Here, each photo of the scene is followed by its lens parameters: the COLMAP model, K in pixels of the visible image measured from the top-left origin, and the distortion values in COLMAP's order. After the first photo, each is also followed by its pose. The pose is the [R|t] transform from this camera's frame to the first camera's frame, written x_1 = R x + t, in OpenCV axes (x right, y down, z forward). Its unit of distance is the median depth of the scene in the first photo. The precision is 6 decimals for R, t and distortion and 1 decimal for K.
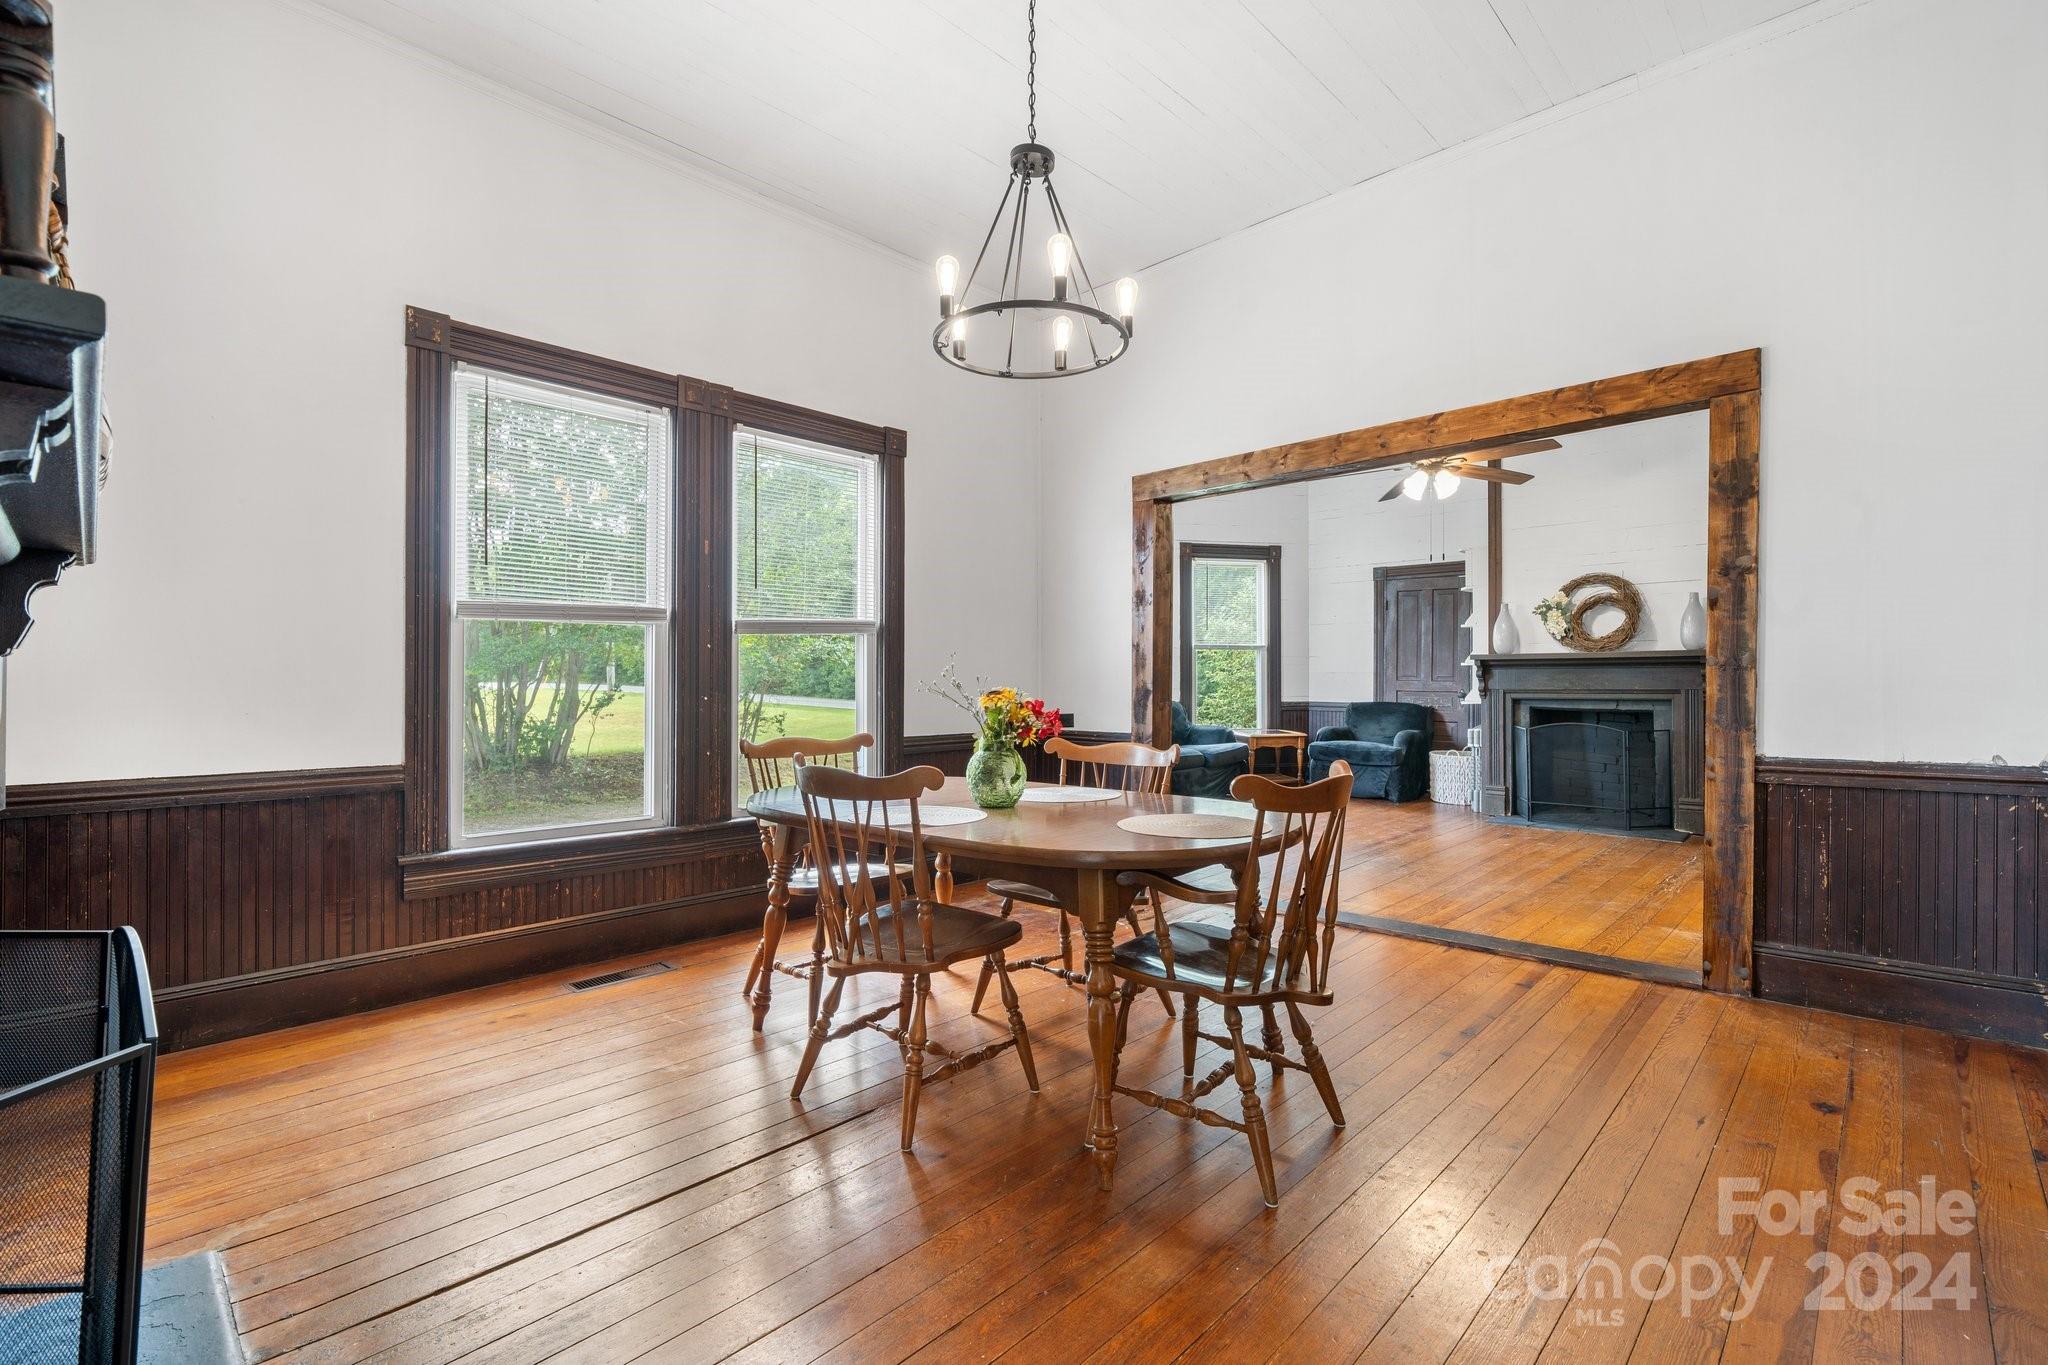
lens RADIAL K [[926.5, 0, 1017.9], [0, 926.5, 671.5], [0, 0, 1]] dist [0.002938, -0.000087]
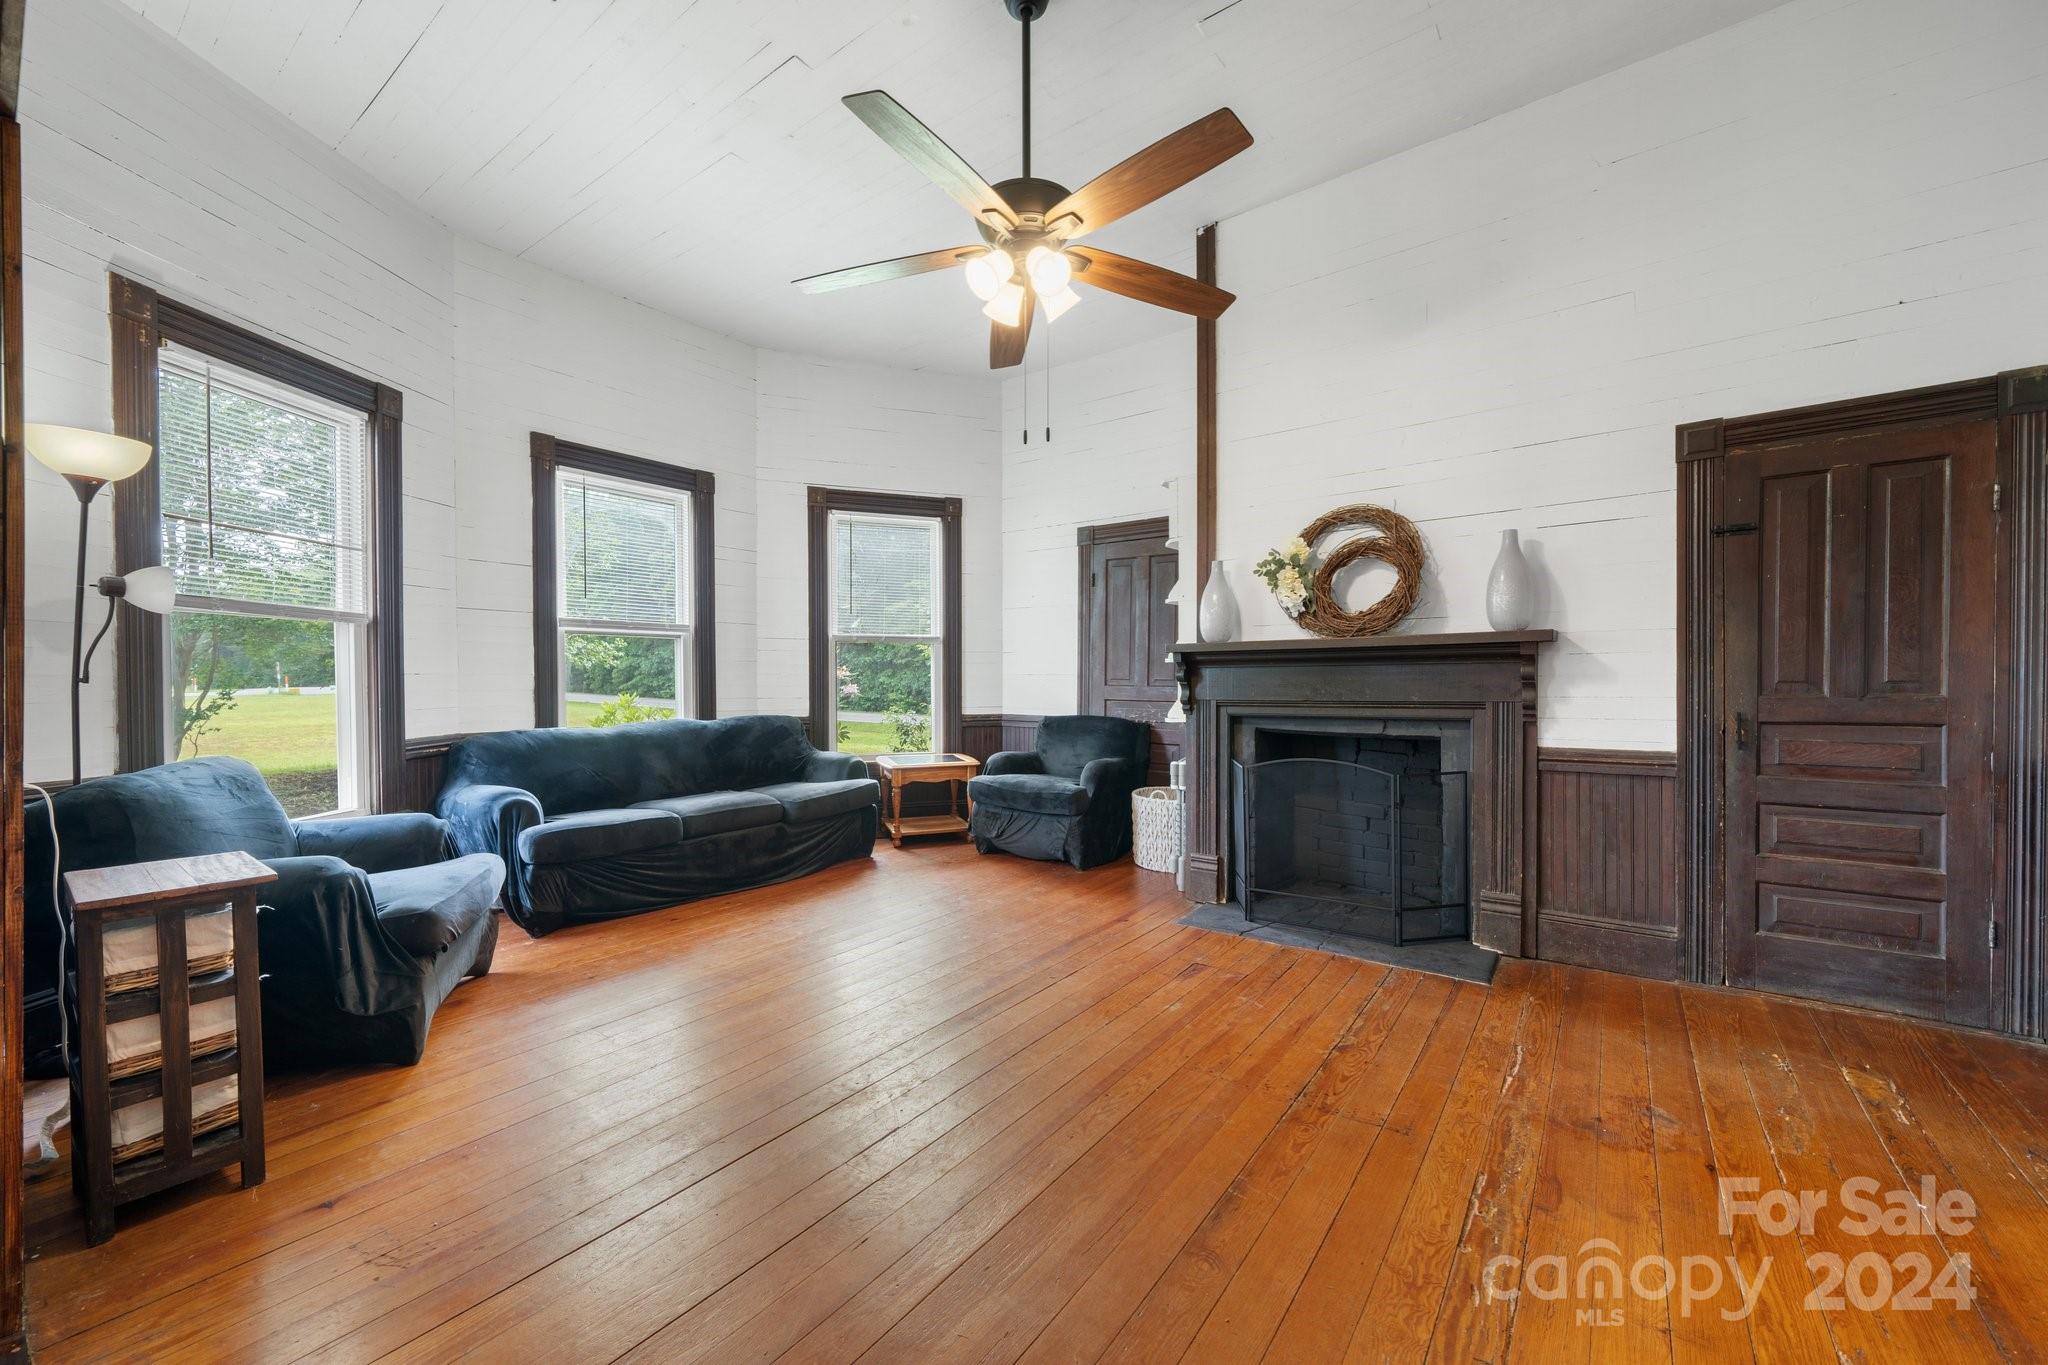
lens RADIAL K [[797.3, 0, 1018.9], [0, 797.3, 694.3], [0, 0, 1]] dist [-0.002819, -0.000144]
pose [[0.992785, -0.003124, 0.119869, 0.326176], [0.000285, 0.999719, 0.023695, 0.002601], [-0.119909, -0.023490, 0.992507, 0.482749]]
